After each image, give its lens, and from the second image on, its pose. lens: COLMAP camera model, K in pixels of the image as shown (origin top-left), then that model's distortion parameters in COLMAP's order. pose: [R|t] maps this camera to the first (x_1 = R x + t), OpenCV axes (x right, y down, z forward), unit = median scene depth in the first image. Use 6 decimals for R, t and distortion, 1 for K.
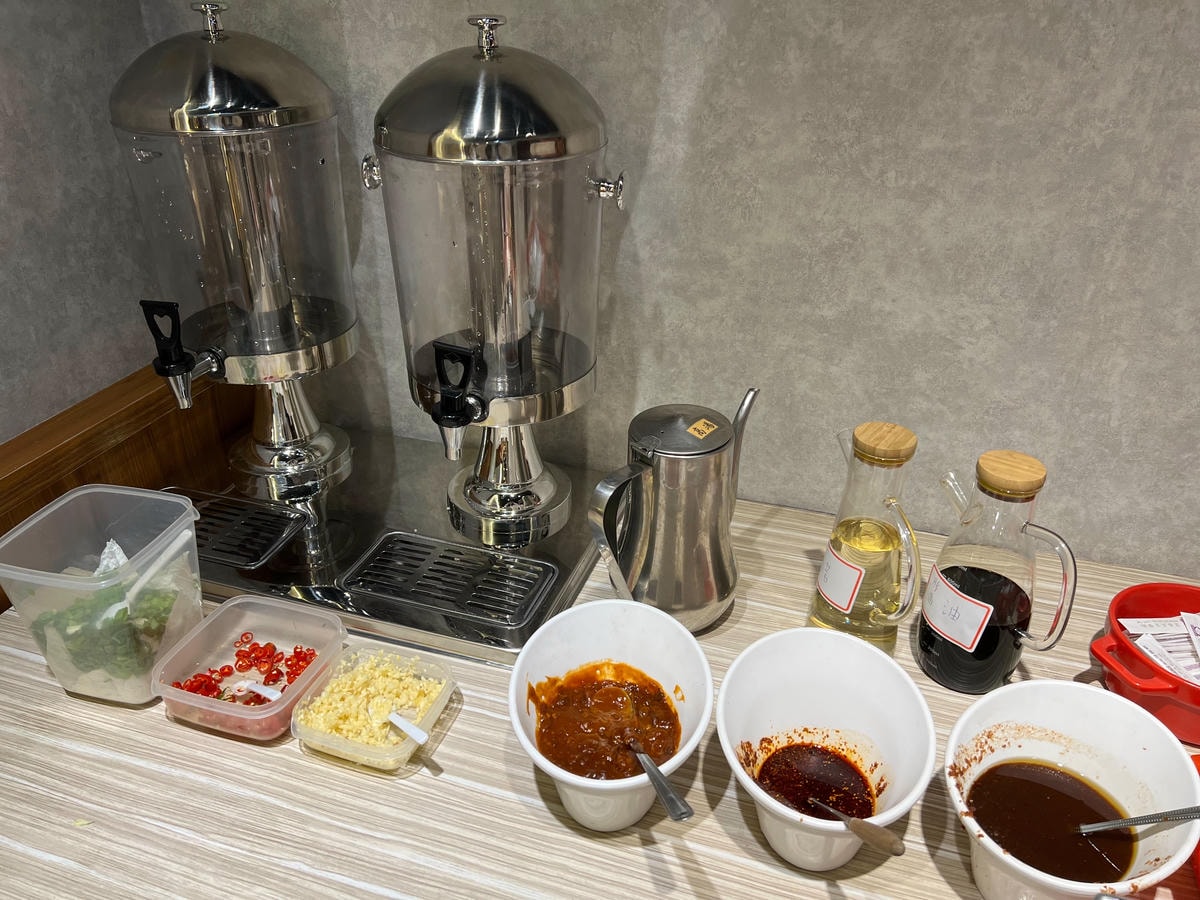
lens RADIAL K [[910.9, 0, 600.0], [0, 910.9, 450.0], [0, 0, 1]] dist [0.076481, -0.089554]
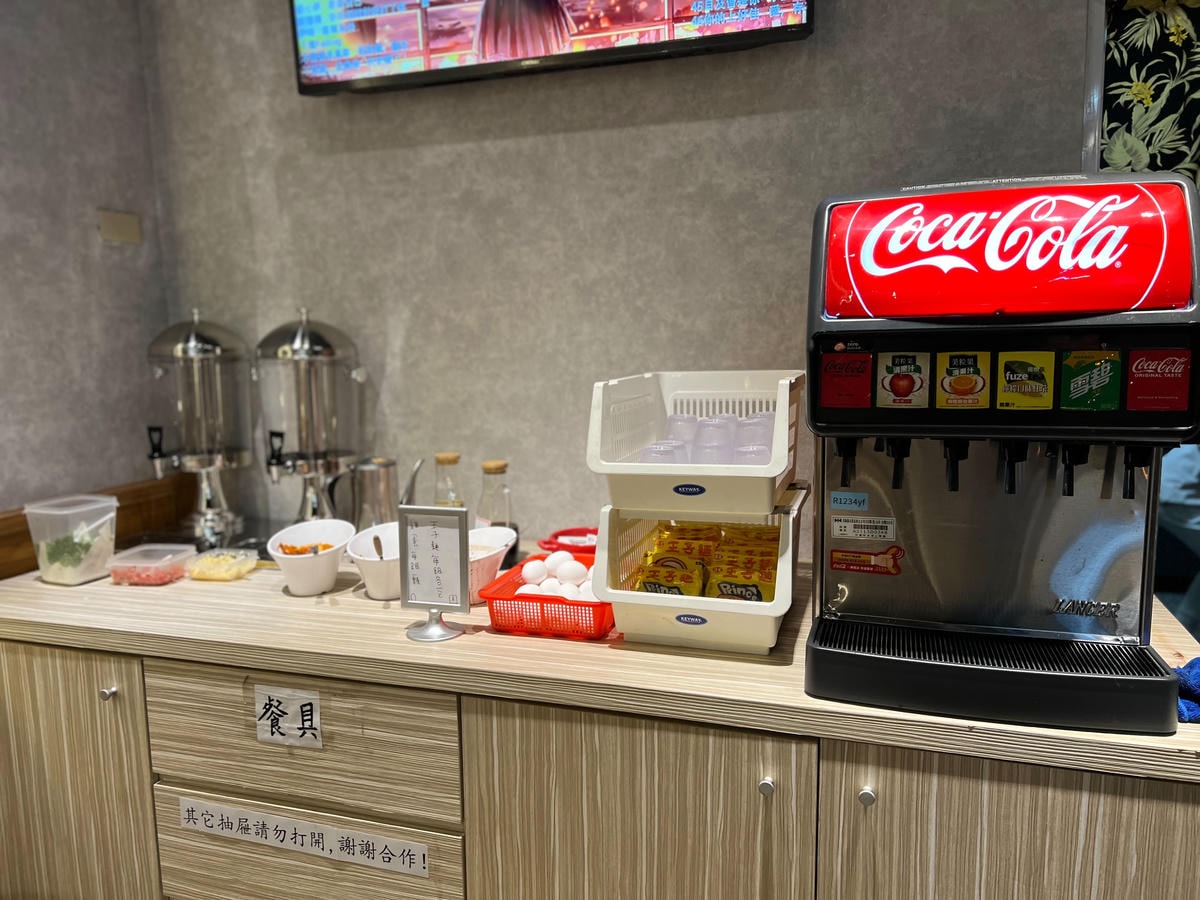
lens RADIAL K [[910.9, 0, 600.0], [0, 910.9, 450.0], [0, 0, 1]] dist [0.076481, -0.089554]
pose [[0.999855, -0.016877, 0.002107, 0.595095], [0.016476, 0.930358, -0.366282, 0.730357], [0.004221, 0.366264, 0.930501, -1.057921]]
